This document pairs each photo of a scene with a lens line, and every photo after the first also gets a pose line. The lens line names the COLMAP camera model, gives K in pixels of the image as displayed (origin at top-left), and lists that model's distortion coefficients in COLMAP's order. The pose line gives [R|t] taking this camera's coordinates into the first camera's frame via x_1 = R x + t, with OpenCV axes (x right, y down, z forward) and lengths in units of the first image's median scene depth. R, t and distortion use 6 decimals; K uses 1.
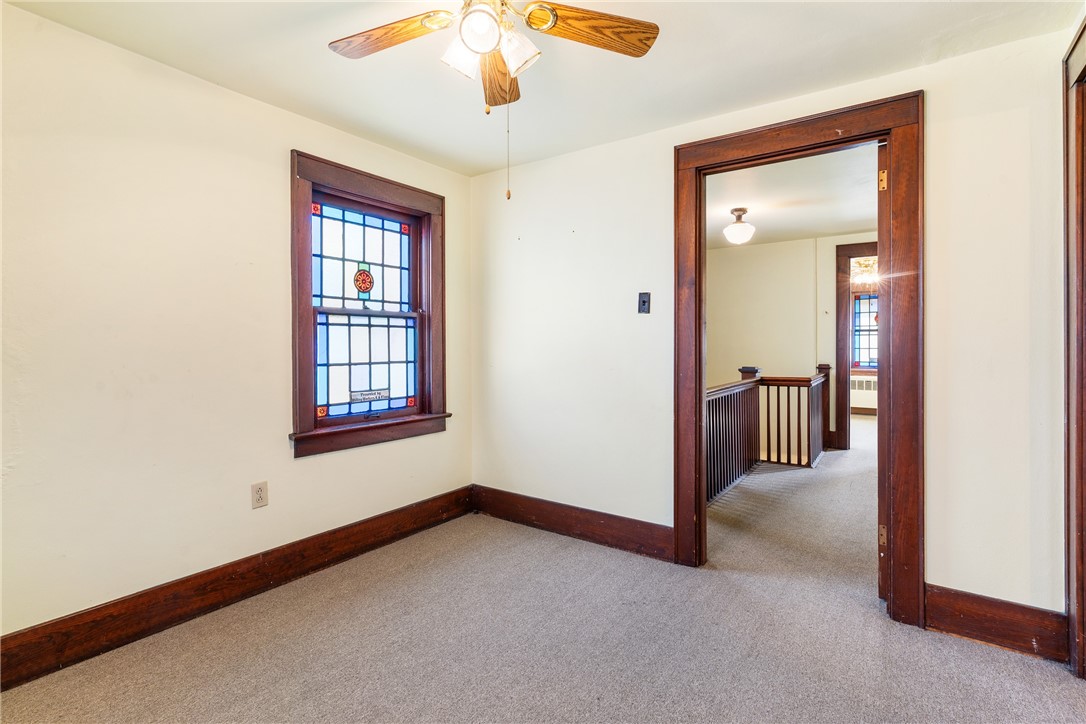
lens RADIAL K [[520.7, 0, 536.3], [0, 520.7, 345.4], [0, 0, 1]] dist [-0.000133, -0.000313]
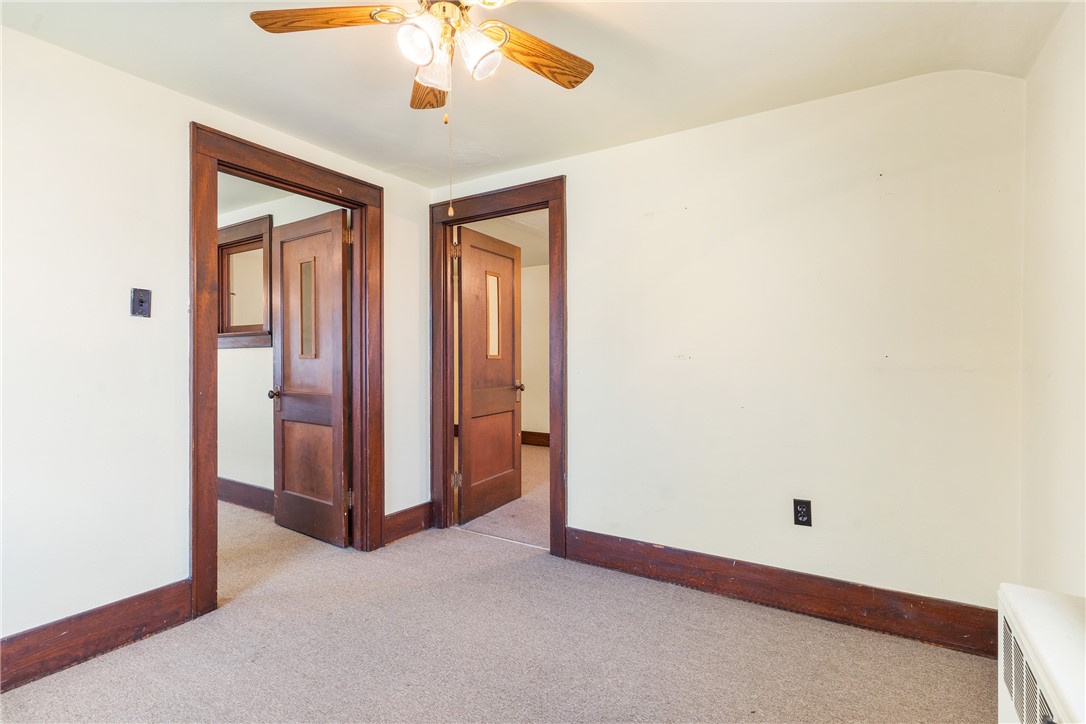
lens RADIAL K [[520.7, 0, 538.7], [0, 520.7, 360.0], [0, 0, 1]] dist [-0.000133, -0.000313]
pose [[-0.053396, -0.003095, 0.998569, -0.610643], [0.010394, 0.999939, 0.003655, 0.004907], [-0.998519, 0.010575, -0.053360, 0.496544]]
